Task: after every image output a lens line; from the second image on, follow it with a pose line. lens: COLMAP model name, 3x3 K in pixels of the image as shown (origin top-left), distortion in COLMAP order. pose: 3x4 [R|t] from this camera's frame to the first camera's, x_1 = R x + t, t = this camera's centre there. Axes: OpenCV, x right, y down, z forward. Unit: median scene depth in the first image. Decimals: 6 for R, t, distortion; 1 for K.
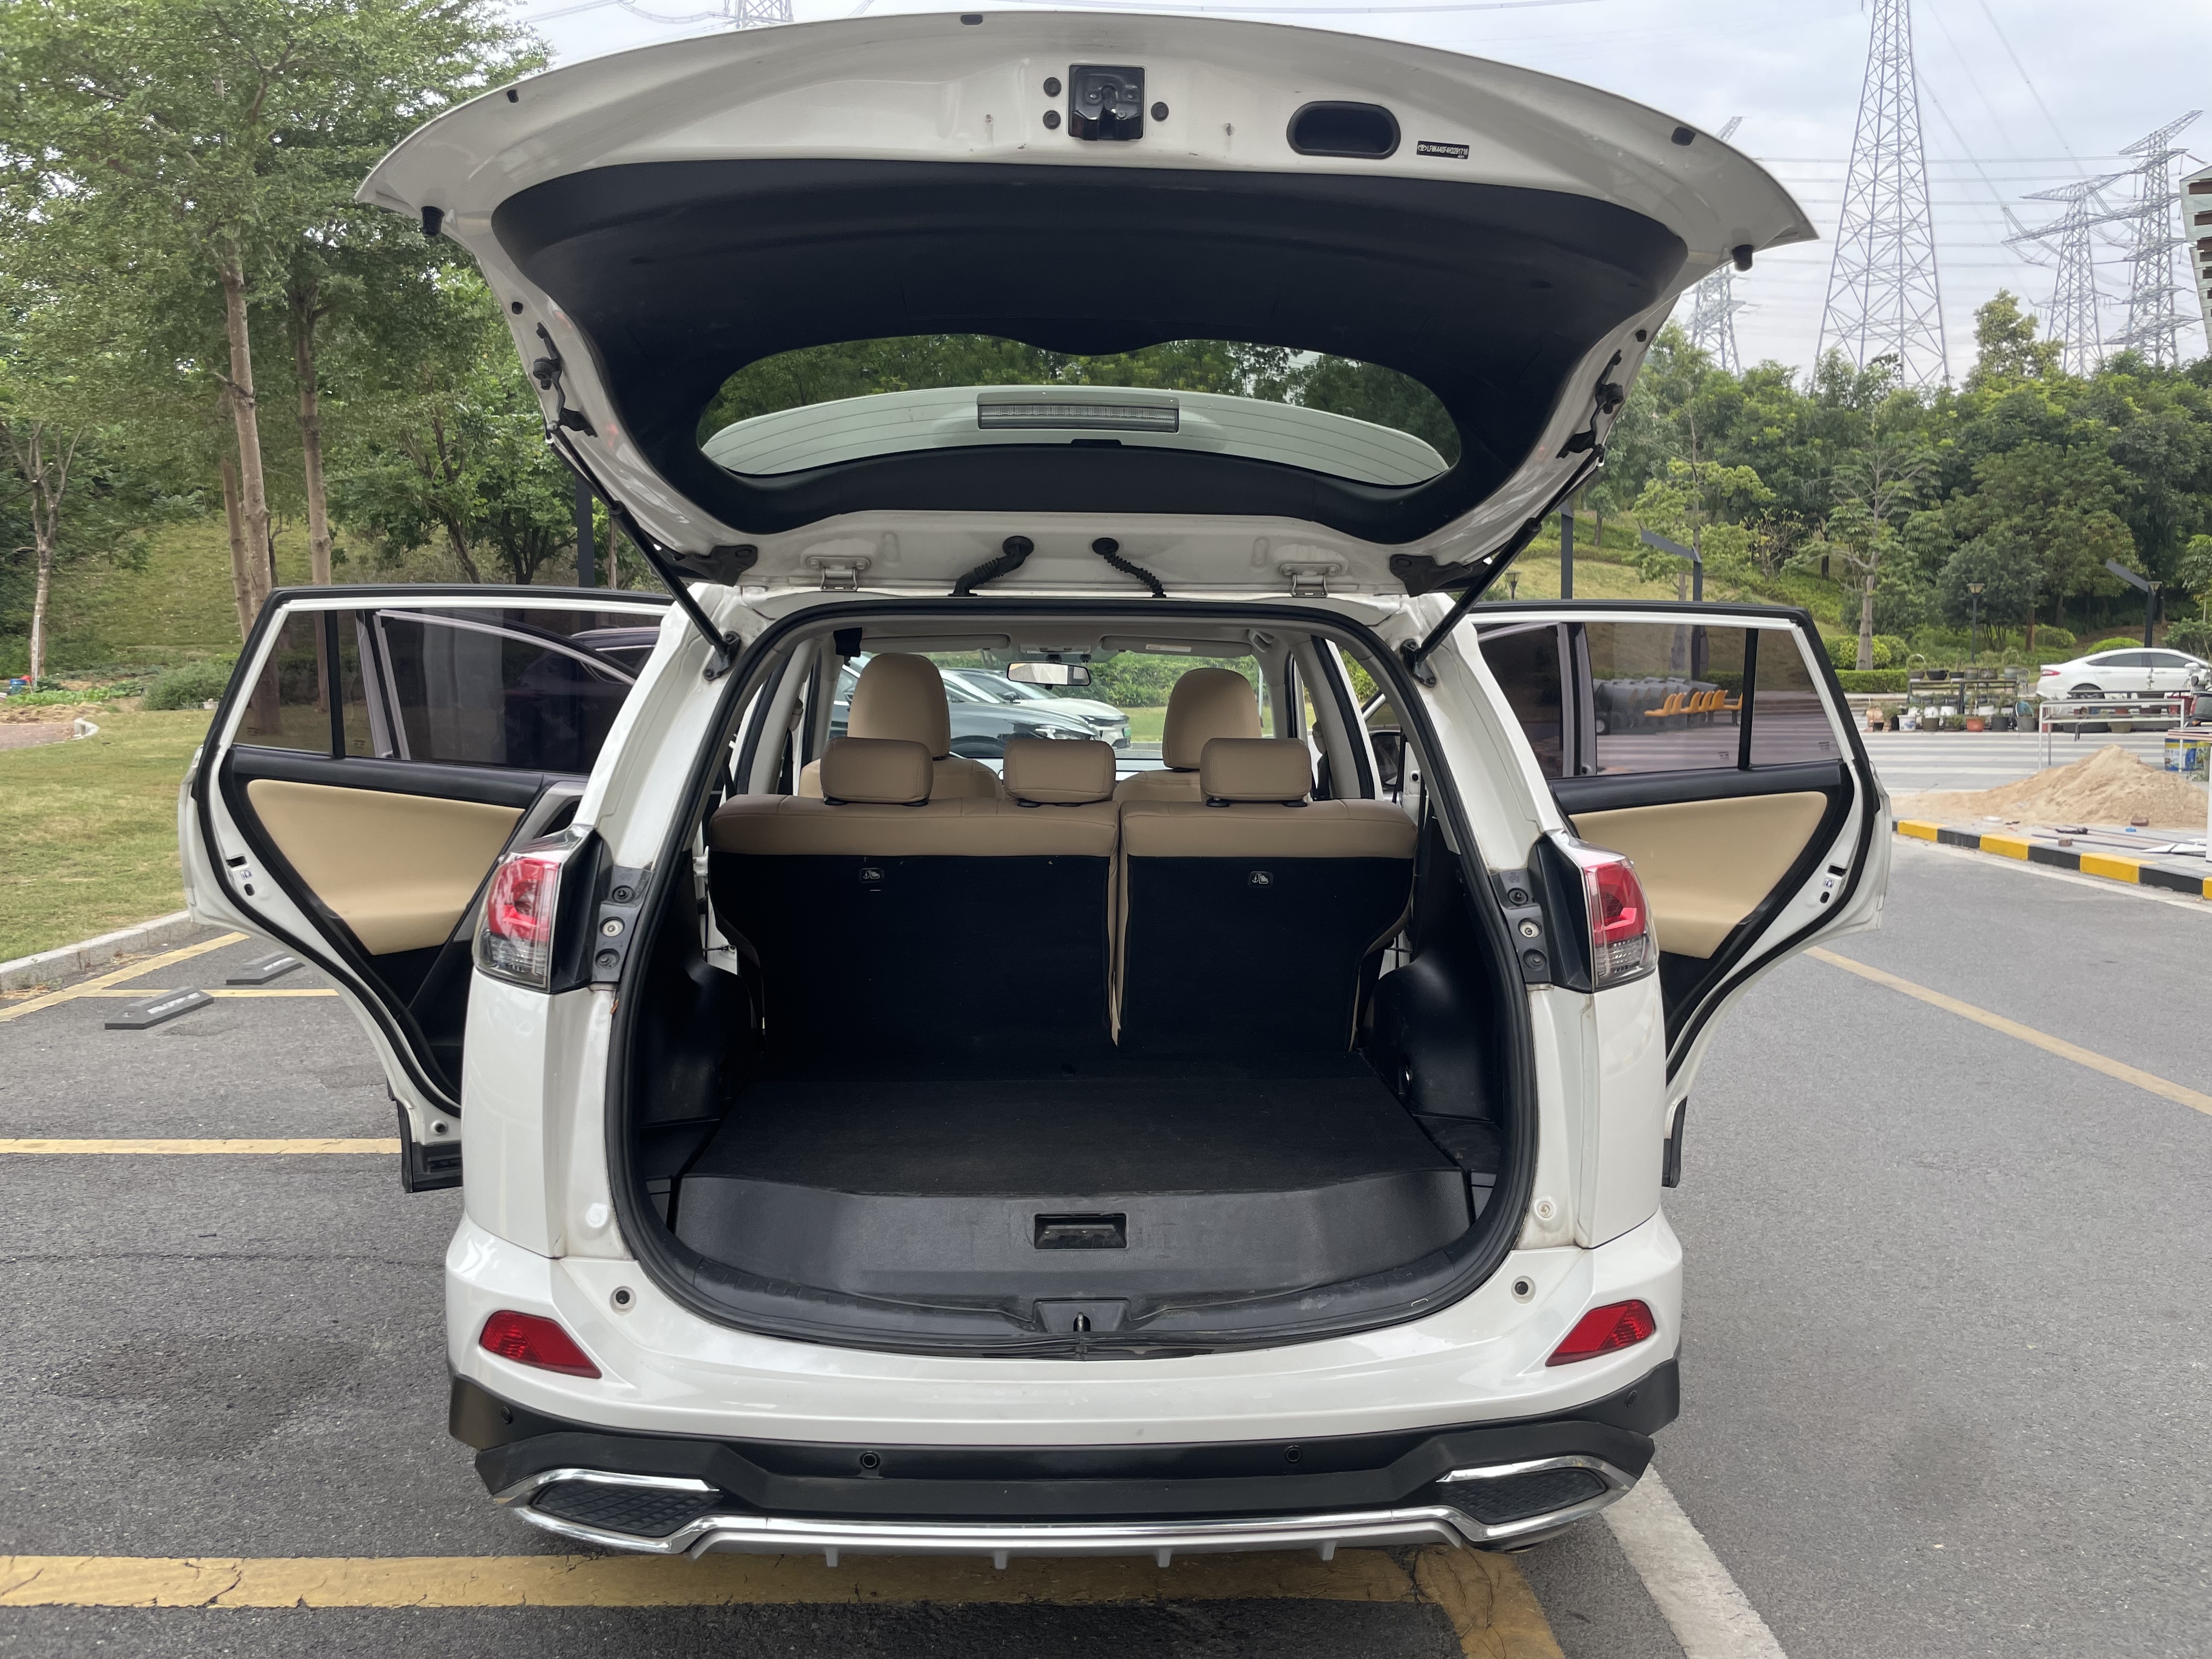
lens RADIAL K [[1690.3, 0, 1115.7], [0, 1690.3, 800.1], [0, 0, 1]] dist [0.059569, -0.087841]
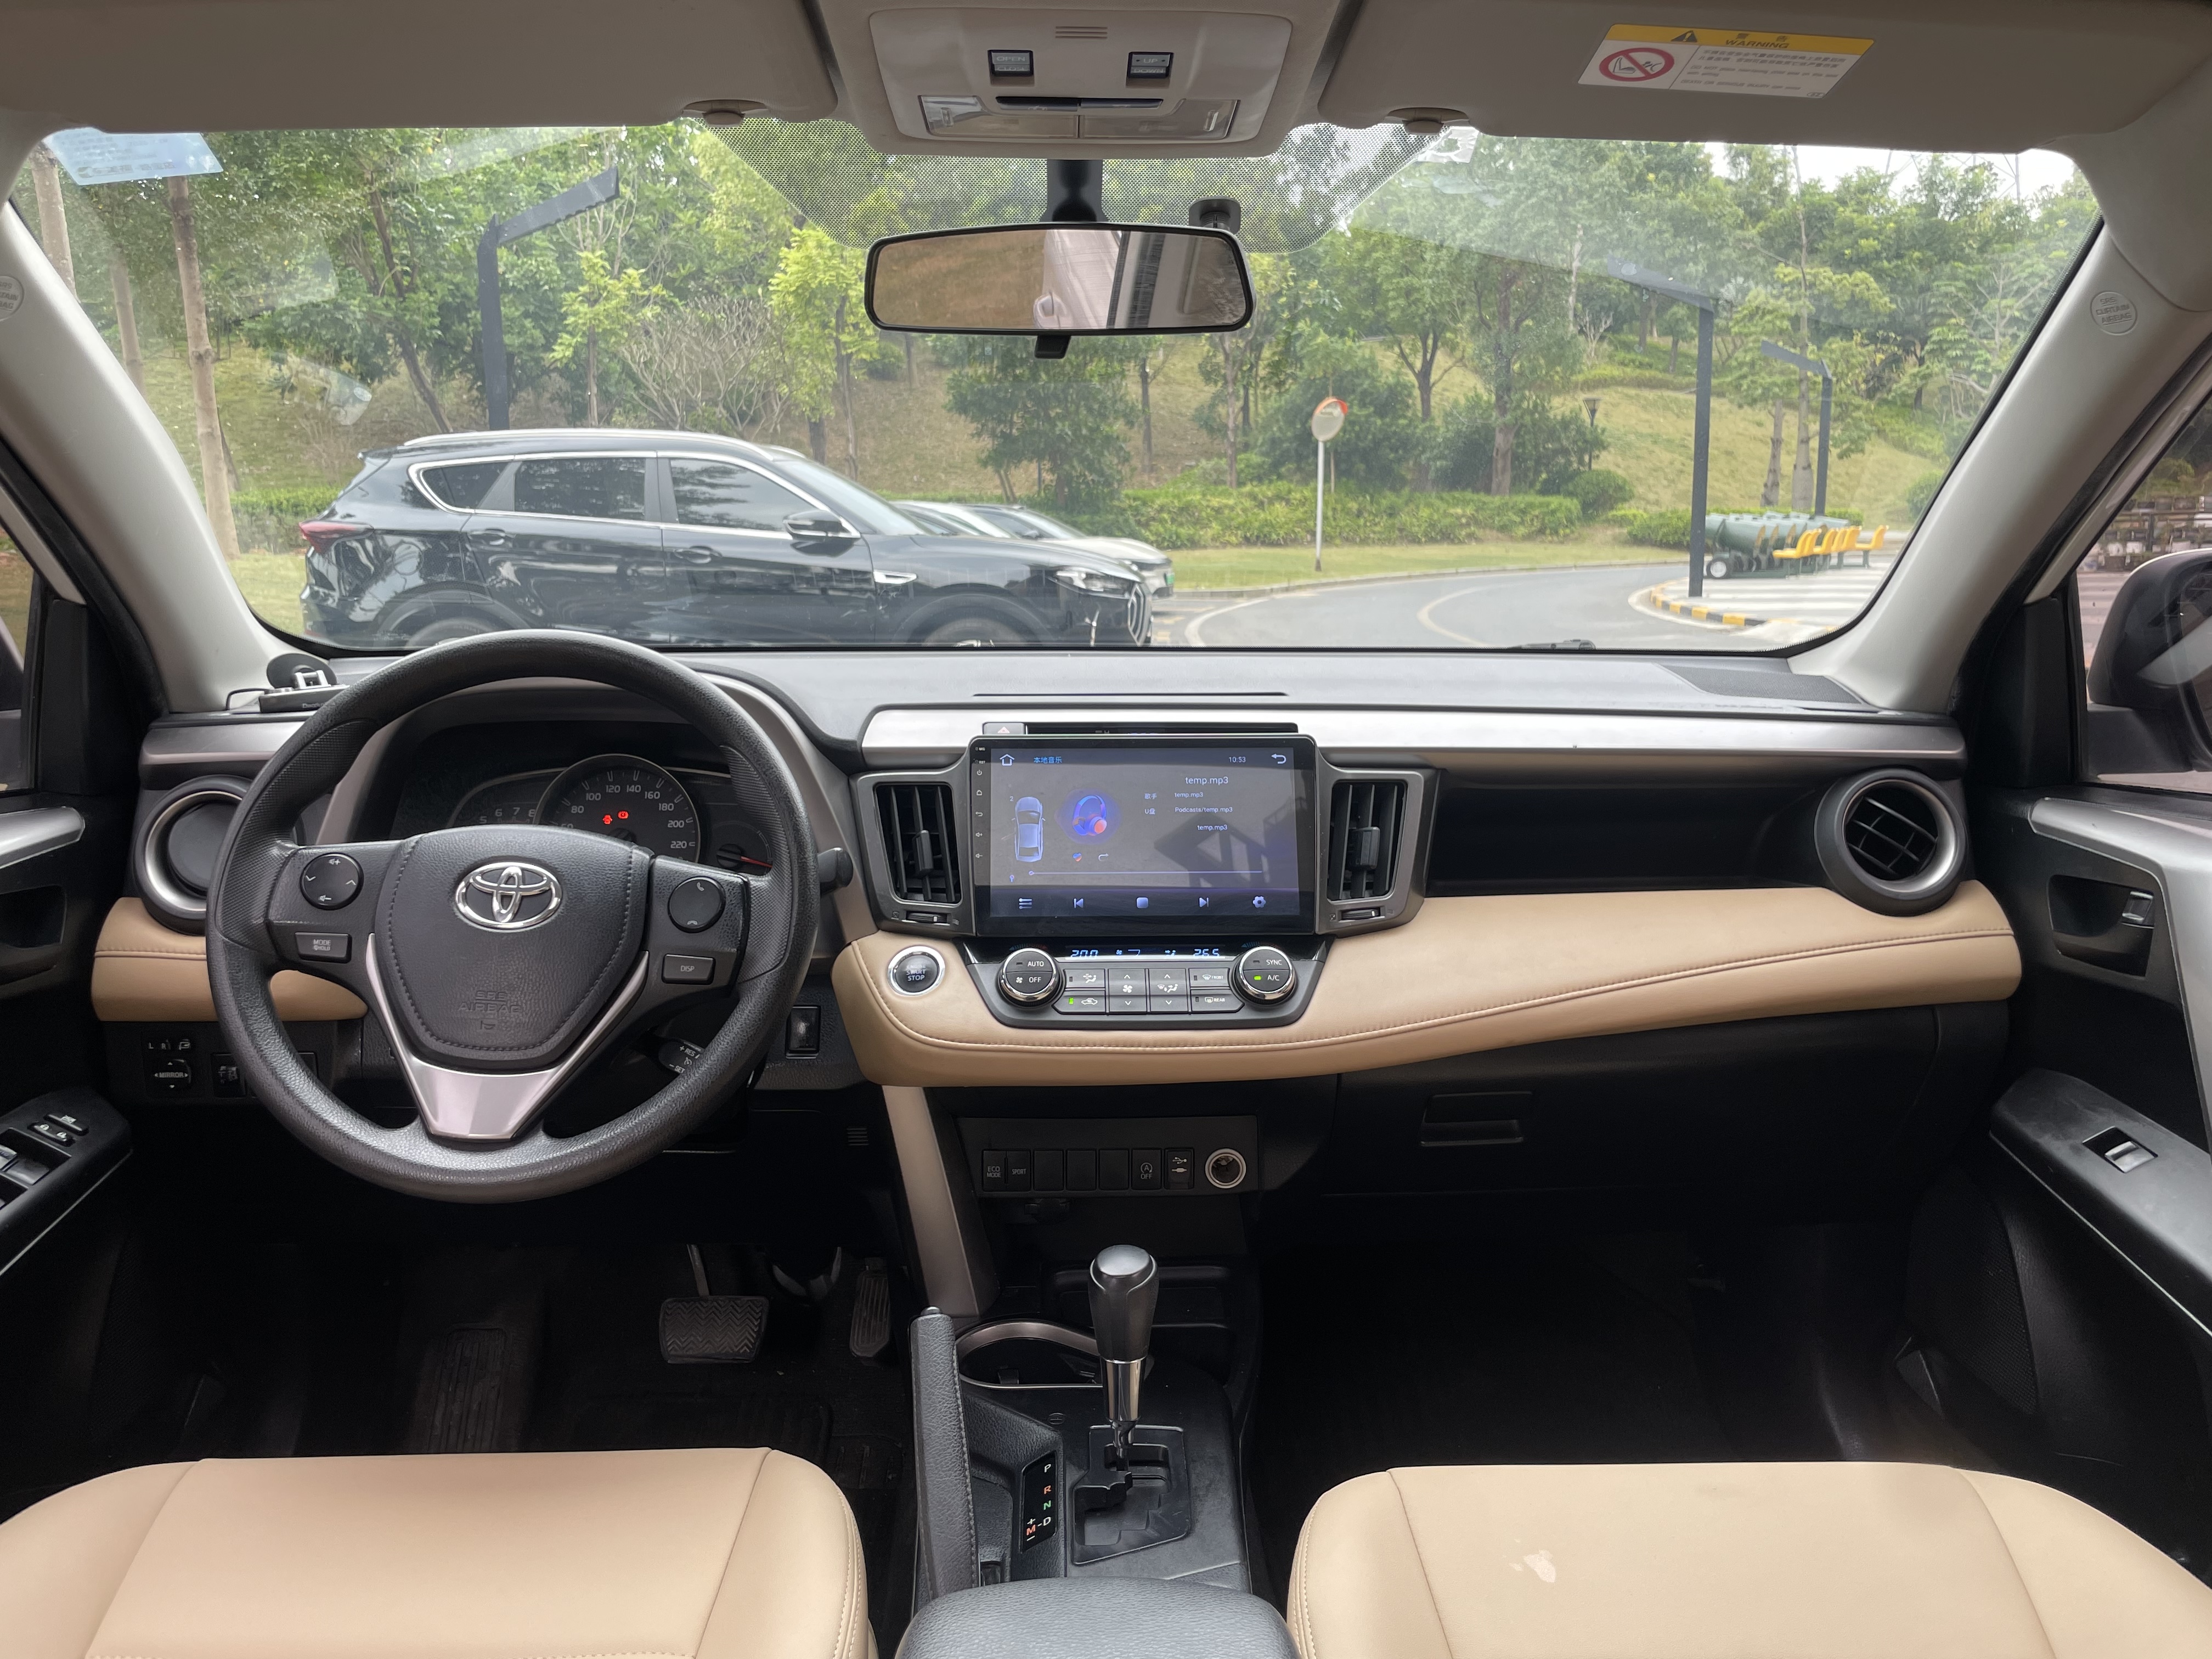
lens RADIAL K [[1690.3, 0, 1112.0], [0, 1690.3, 838.8], [0, 0, 1]] dist [0.059569, -0.087841]
pose [[0.999768, -0.002427, -0.021391, -0.003383], [0.004762, 0.993944, 0.109787, -0.003311], [0.020995, -0.109863, 0.993725, 0.101171]]
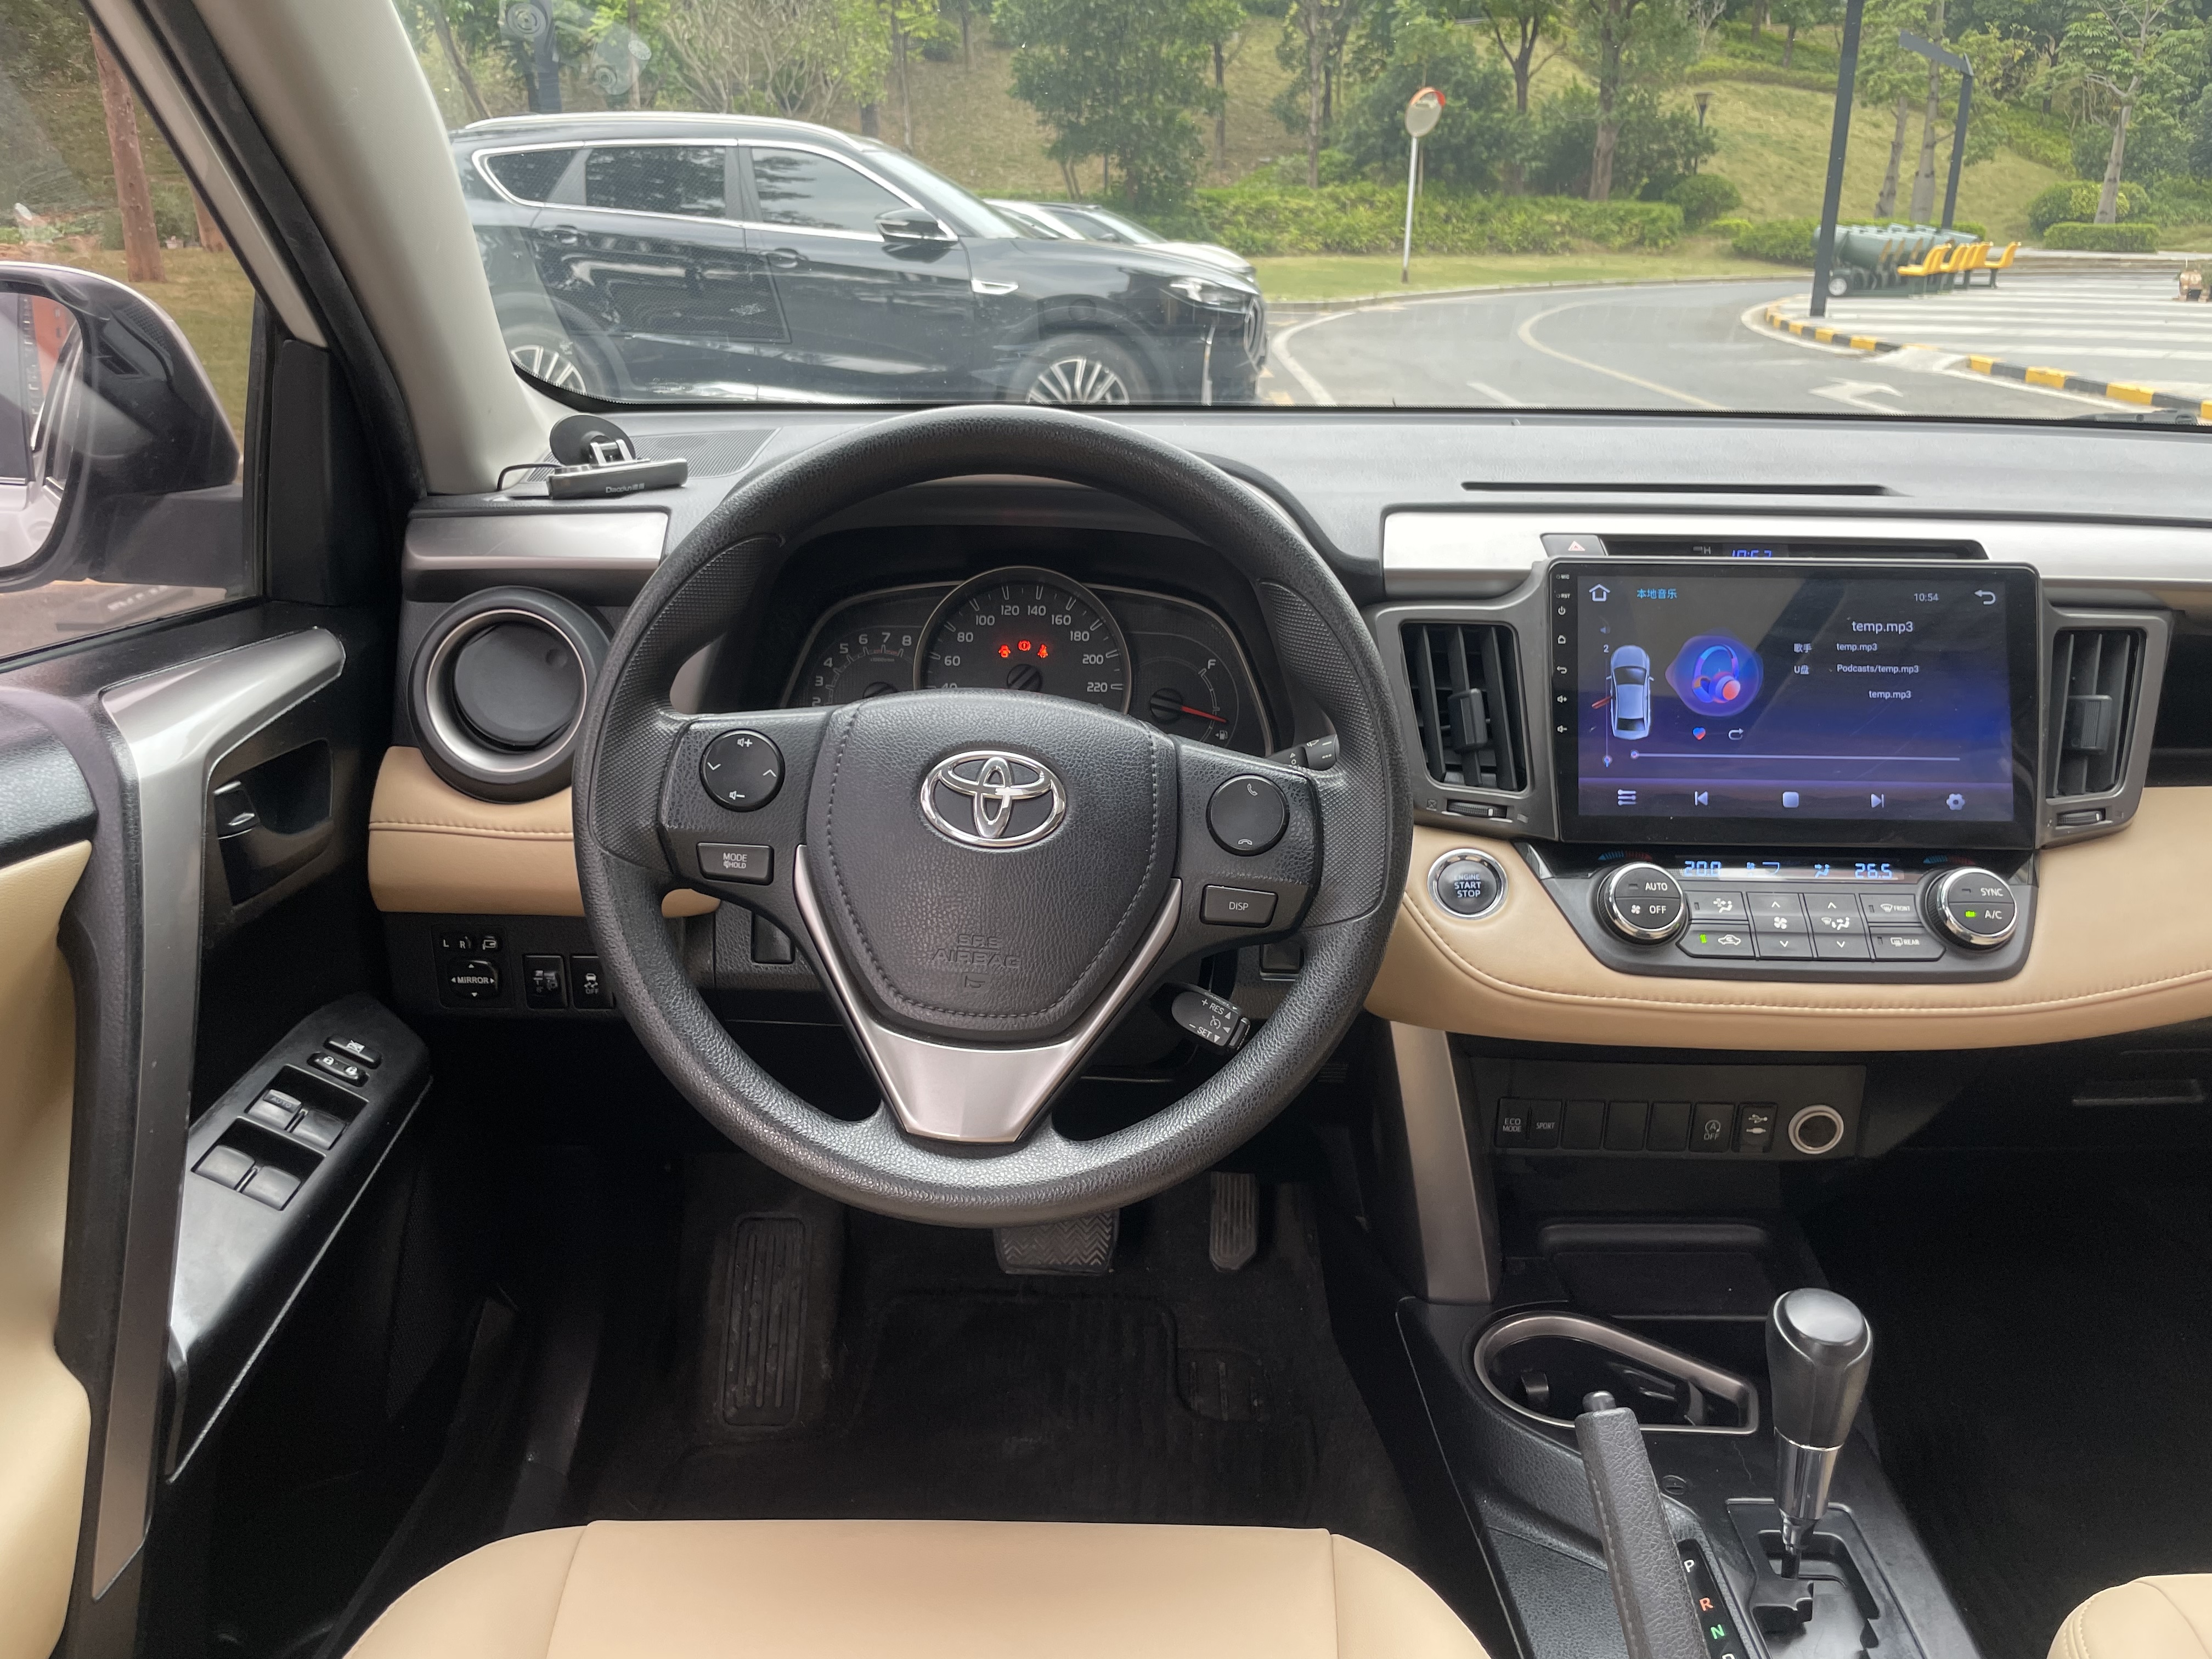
lens RADIAL K [[1690.3, 0, 1112.5], [0, 1690.3, 837.2], [0, 0, 1]] dist [0.059569, -0.087841]
pose [[0.998563, 0.026010, -0.046863, -0.011573], [-0.012510, 0.963309, 0.268103, -0.004232], [0.052117, -0.267132, 0.962250, 0.109646]]
